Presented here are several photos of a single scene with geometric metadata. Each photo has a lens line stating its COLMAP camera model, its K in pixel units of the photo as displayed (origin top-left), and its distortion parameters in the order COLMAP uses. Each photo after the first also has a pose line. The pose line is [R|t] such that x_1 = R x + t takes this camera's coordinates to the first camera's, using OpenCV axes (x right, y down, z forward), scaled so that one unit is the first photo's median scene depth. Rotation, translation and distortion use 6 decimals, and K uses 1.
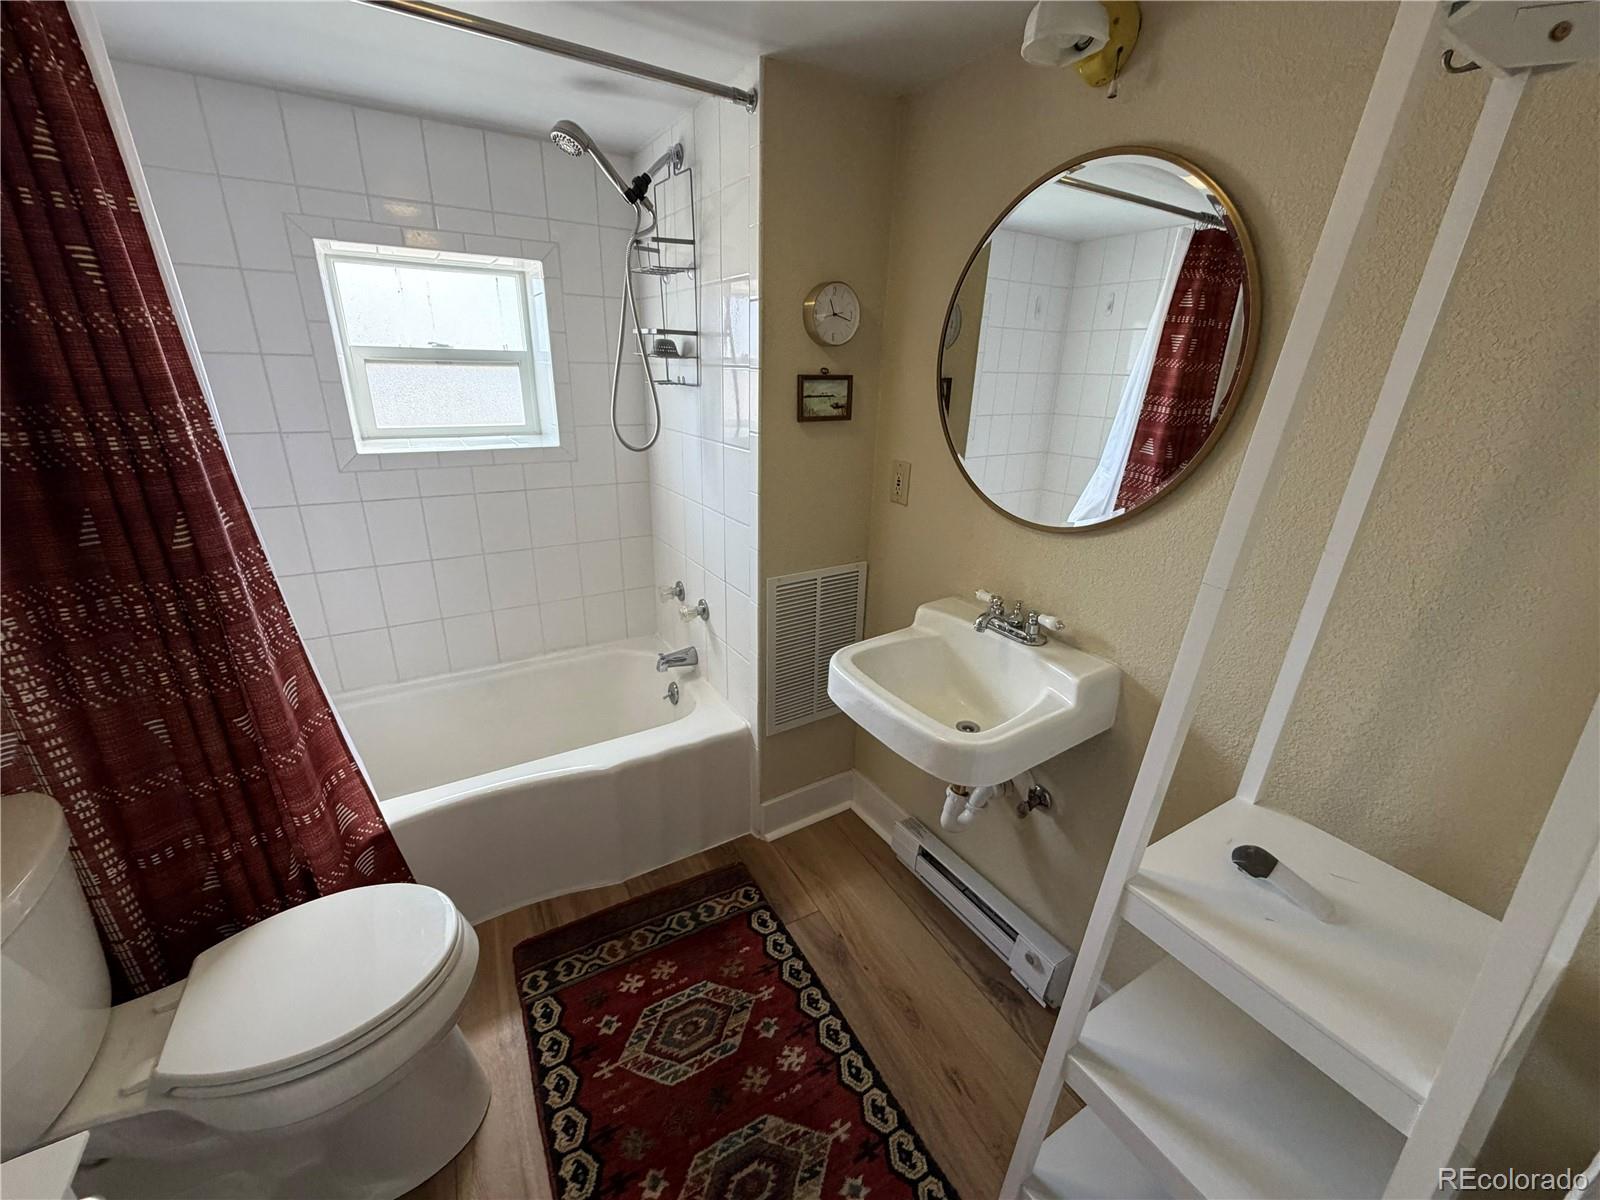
lens RADIAL K [[636.9, 0, 794.7], [0, 636.9, 598.0], [0, 0, 1]] dist [0.001173, -0.000216]
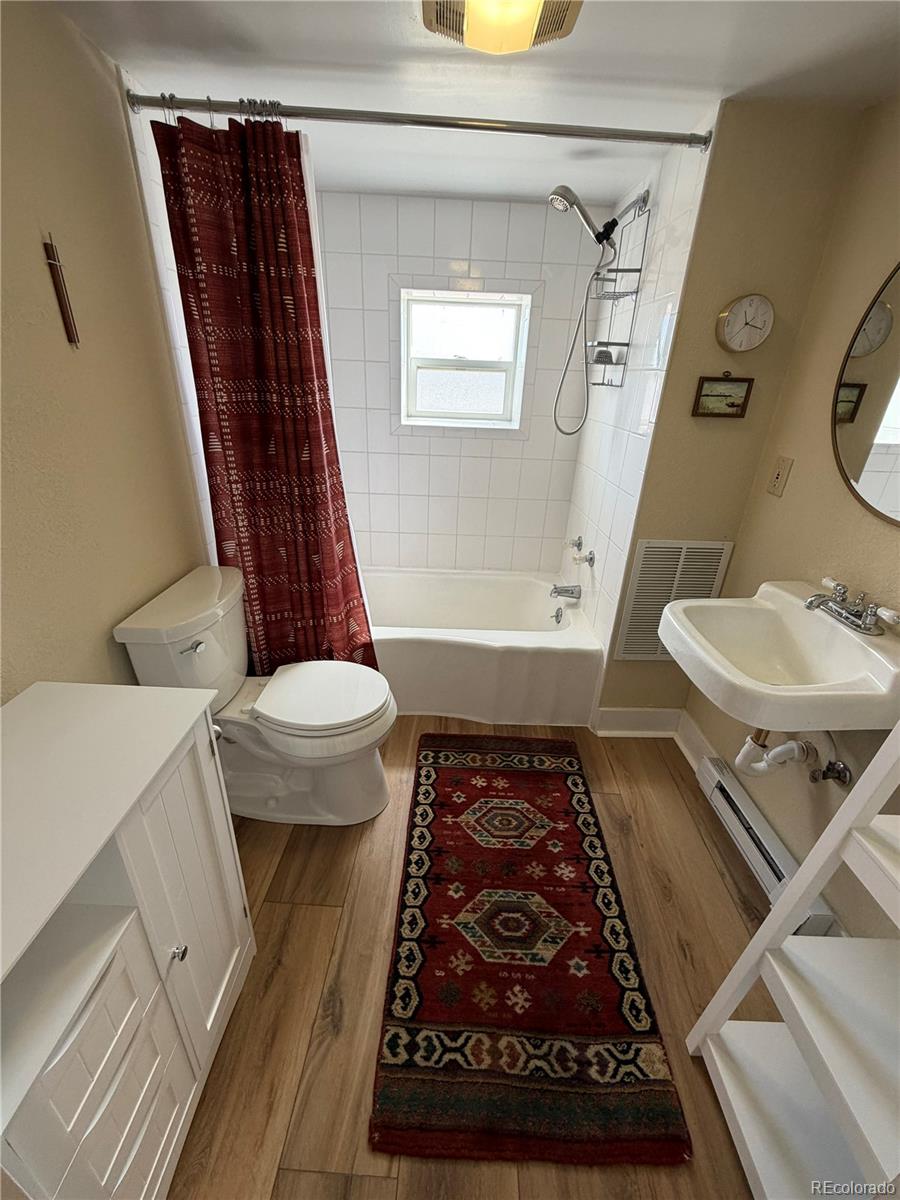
lens RADIAL K [[477.6, 0, 452.4], [0, 477.6, 596.6], [0, 0, 1]] dist [0.001173, -0.000216]
pose [[0.859076, 0.224829, -0.459827, 0.125748], [-0.192828, 0.974335, 0.116140, 0.051386], [0.474137, -0.011106, 0.880381, -0.042548]]
